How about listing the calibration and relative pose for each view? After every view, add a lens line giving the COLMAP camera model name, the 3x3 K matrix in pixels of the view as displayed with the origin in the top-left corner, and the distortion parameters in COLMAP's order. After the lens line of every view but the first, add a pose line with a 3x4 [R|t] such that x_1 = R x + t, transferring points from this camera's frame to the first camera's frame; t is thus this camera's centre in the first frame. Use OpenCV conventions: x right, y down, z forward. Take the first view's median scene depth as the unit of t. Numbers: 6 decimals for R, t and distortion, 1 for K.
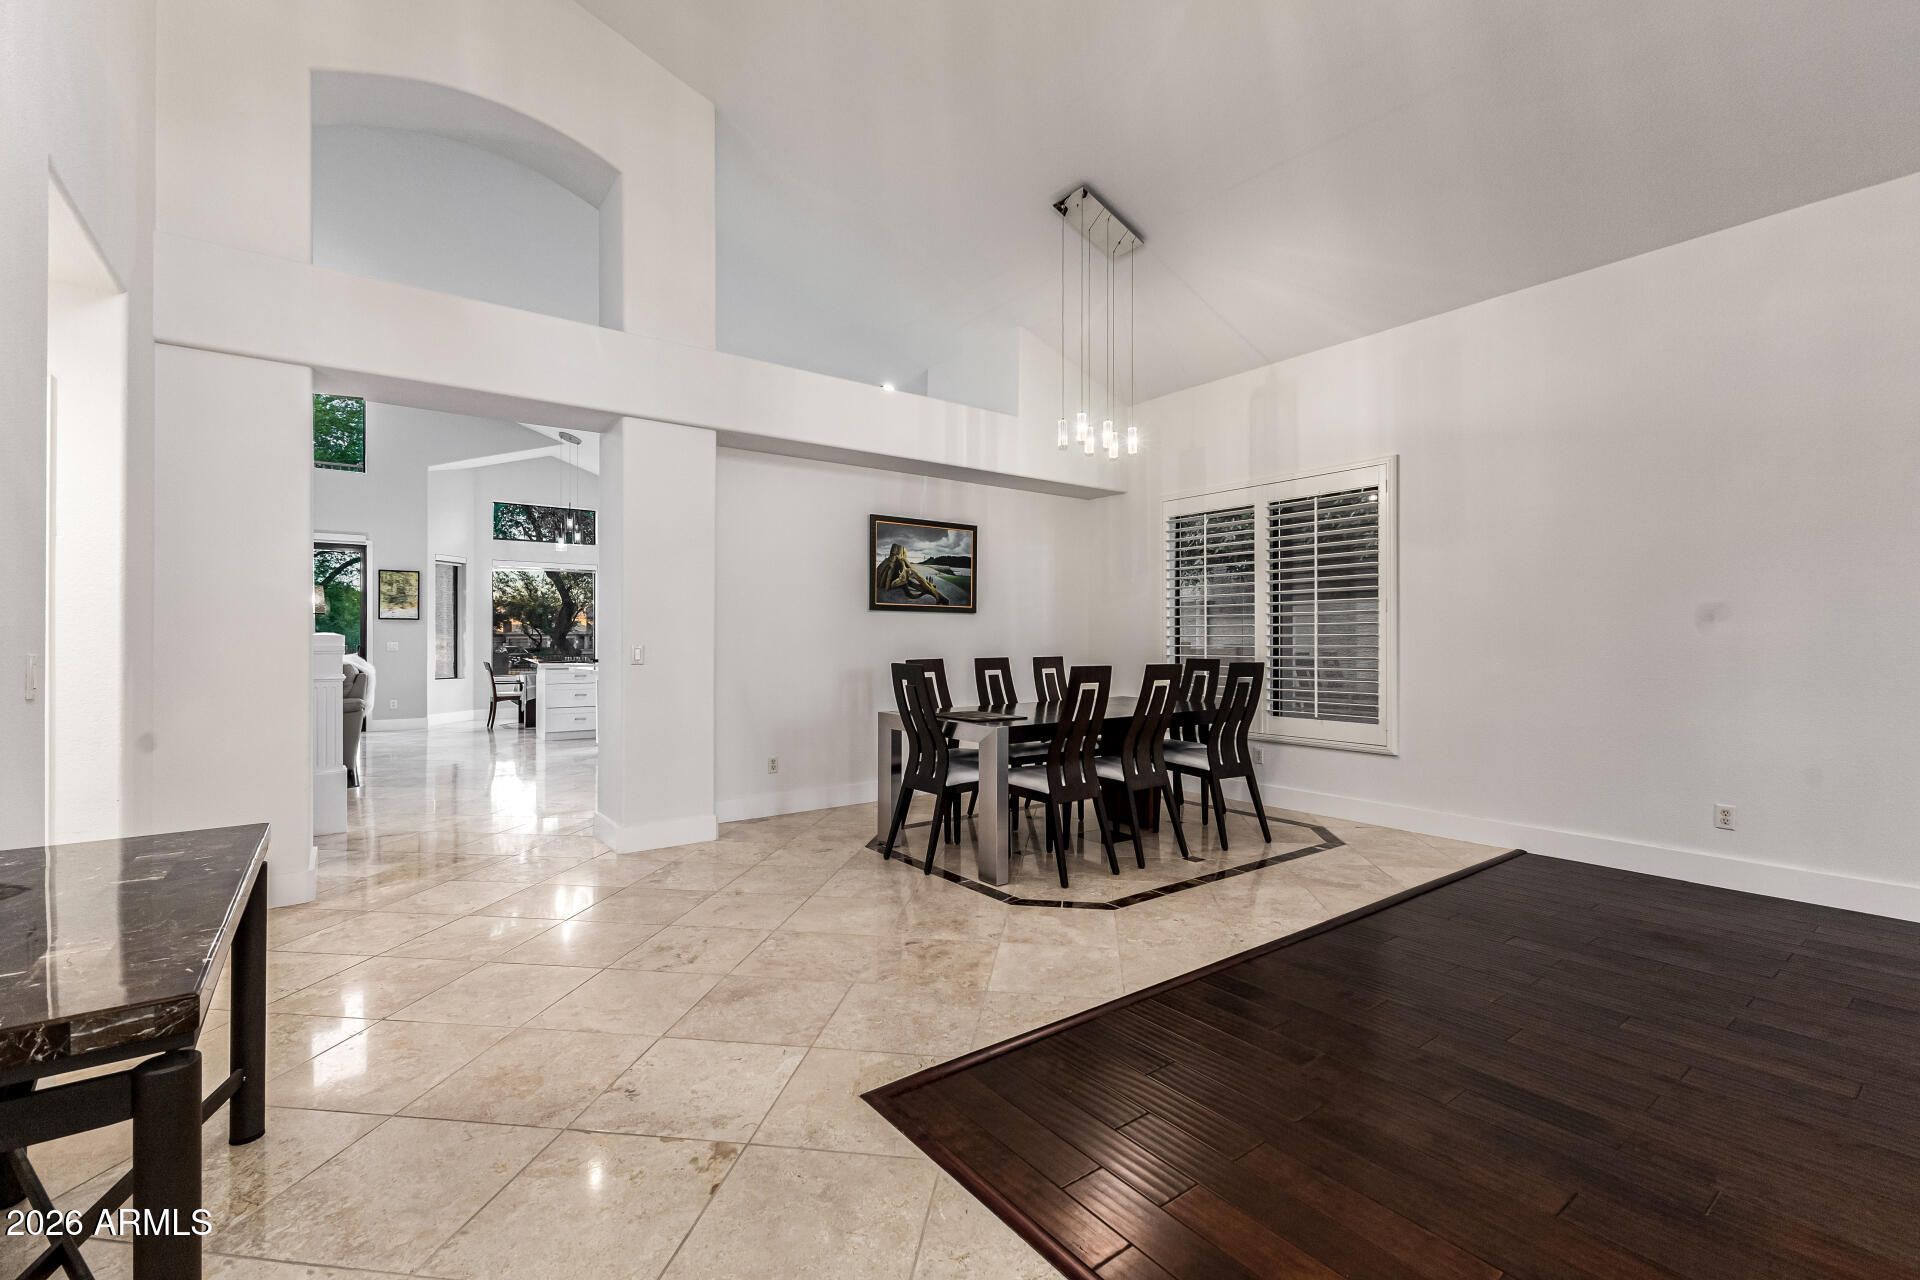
lens RADIAL K [[824.4, 0, 968.1], [0, 824.4, 637.2], [0, 0, 1]] dist [0.014171, -0.000199]
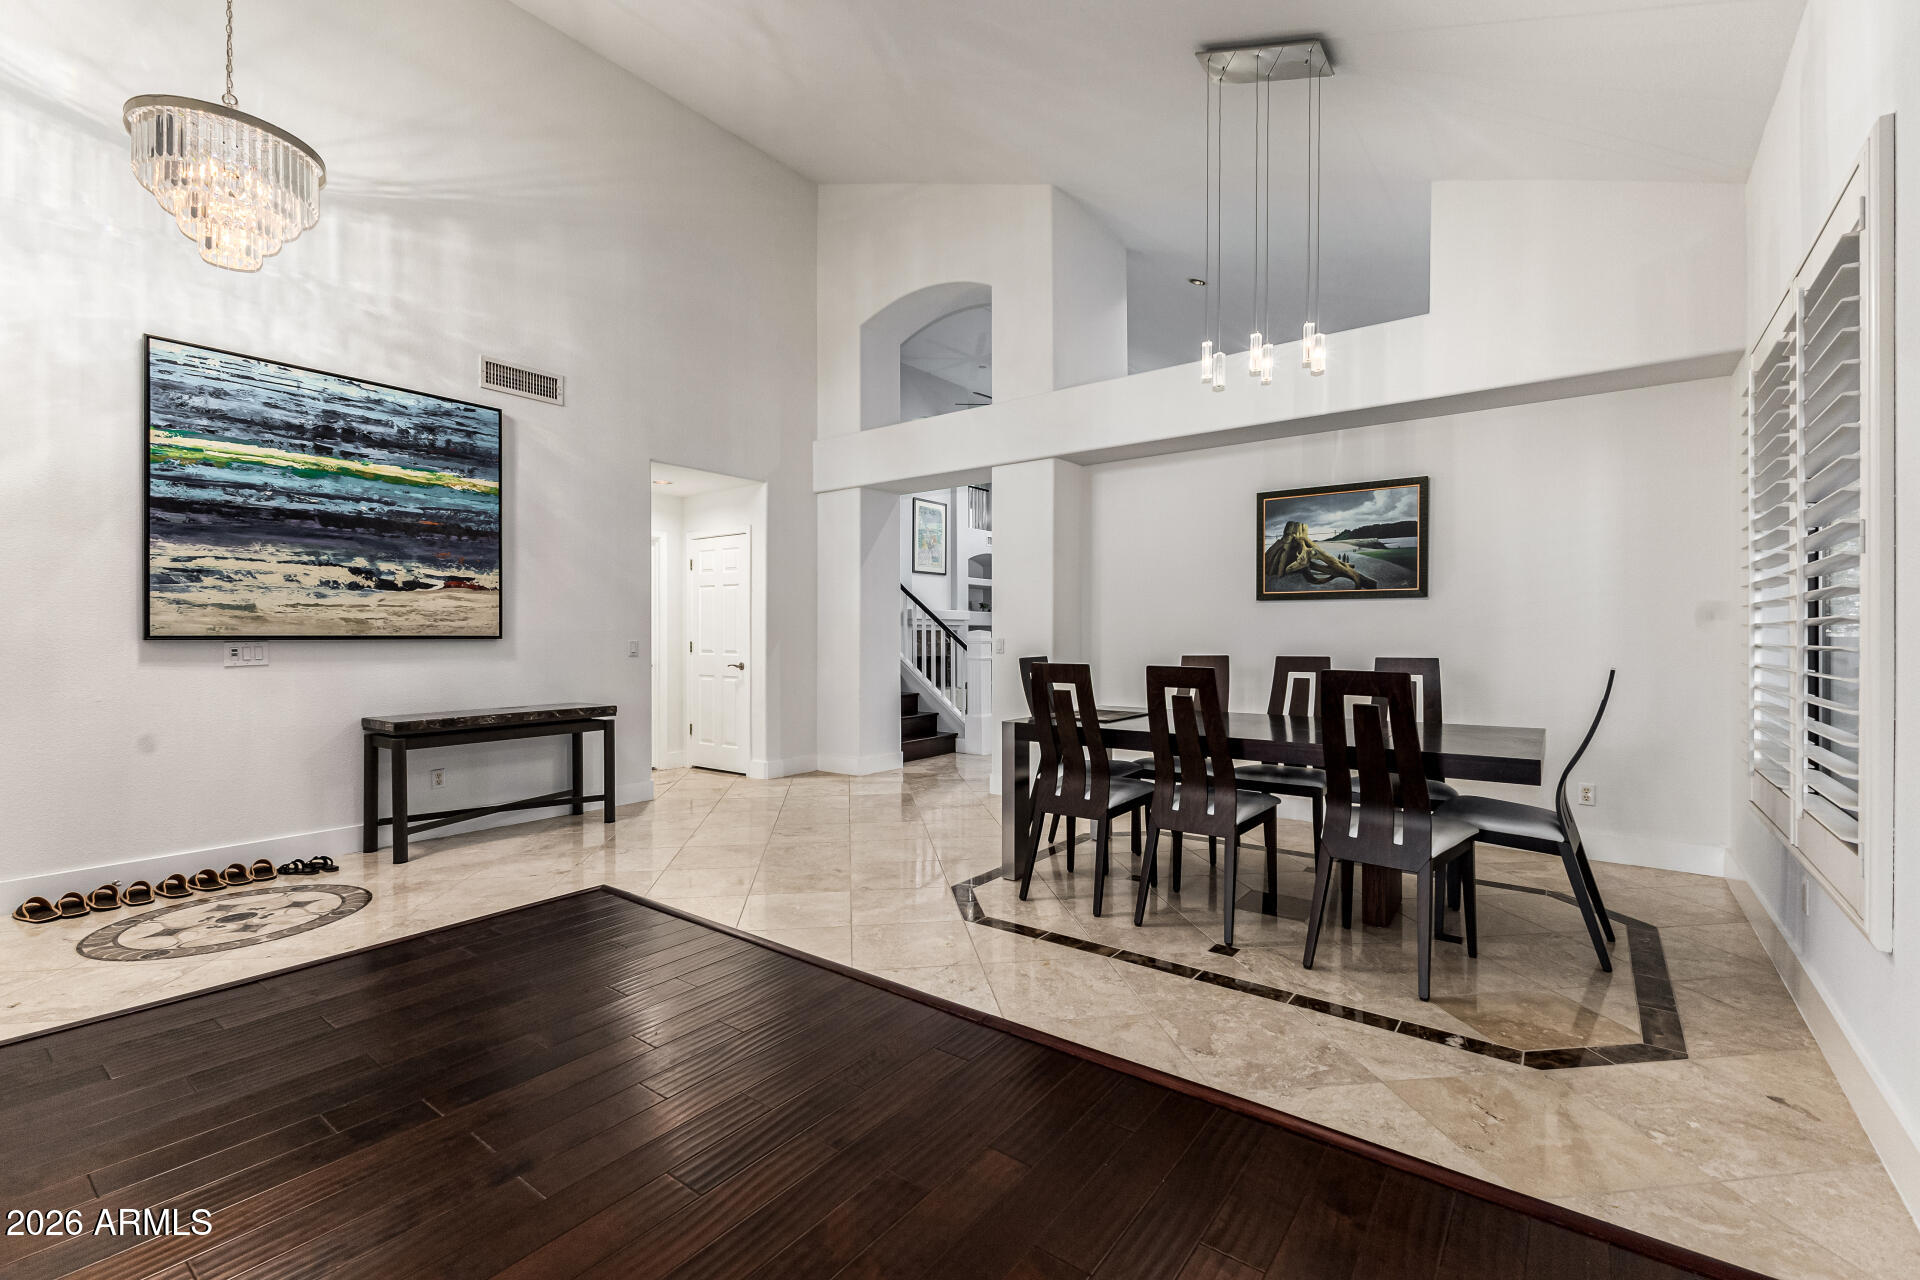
lens RADIAL K [[824.4, 0, 968.1], [0, 824.4, 637.2], [0, 0, 1]] dist [0.014171, -0.000199]
pose [[0.282933, 0.003971, -0.959131, 0.651179], [0.002919, 0.999983, 0.005001, 0.001540], [0.959135, -0.004214, 0.282917, 0.444935]]
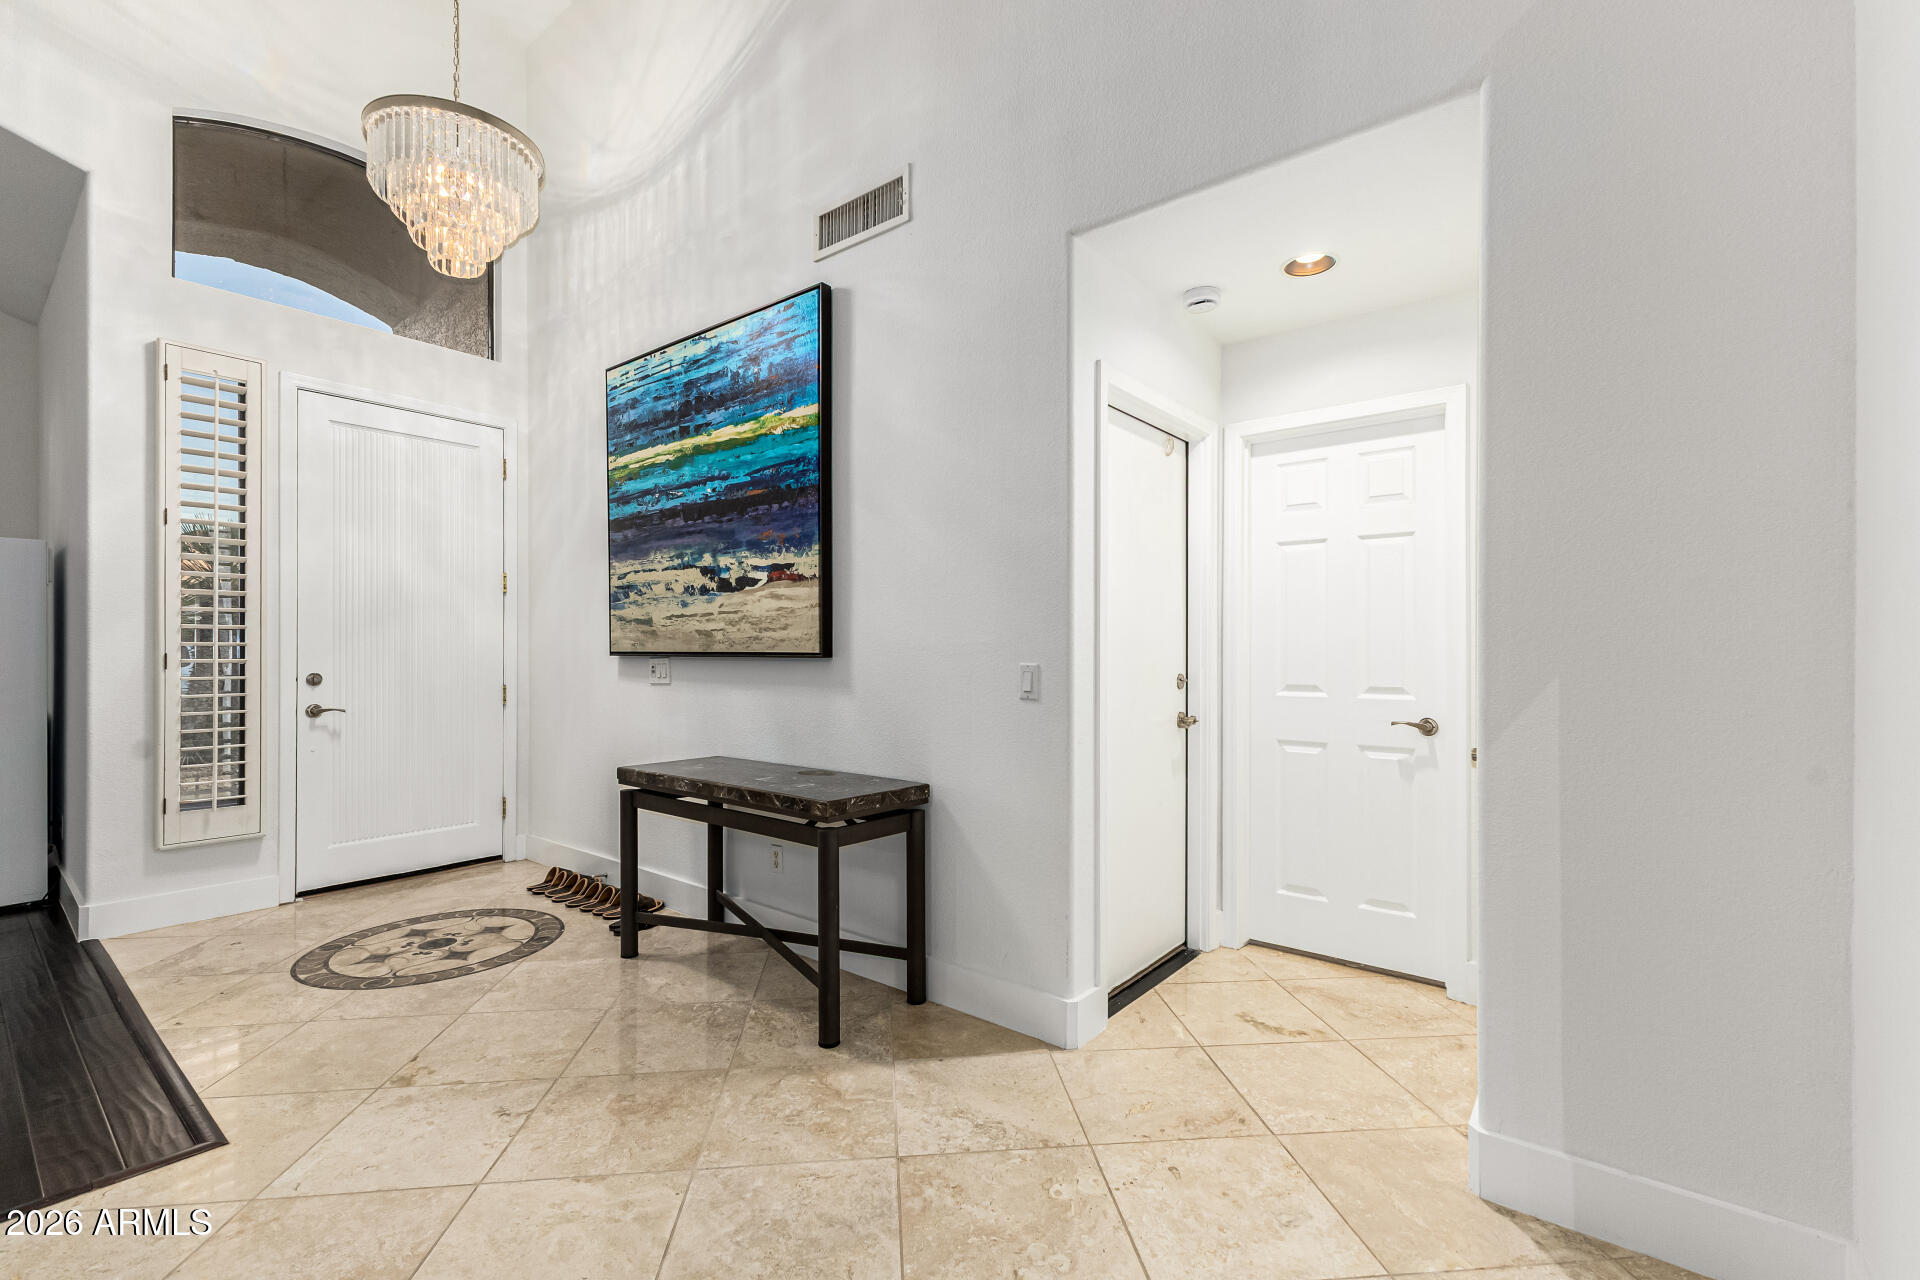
lens RADIAL K [[829.2, 0, 962.4], [0, 829.2, 644.5], [0, 0, 1]] dist [0.010772, -0.000153]
pose [[-0.970544, 0.002982, -0.240907, -0.249676], [0.004402, 0.999976, -0.005354, 0.000956], [0.240885, -0.006257, -0.970533, 0.749609]]
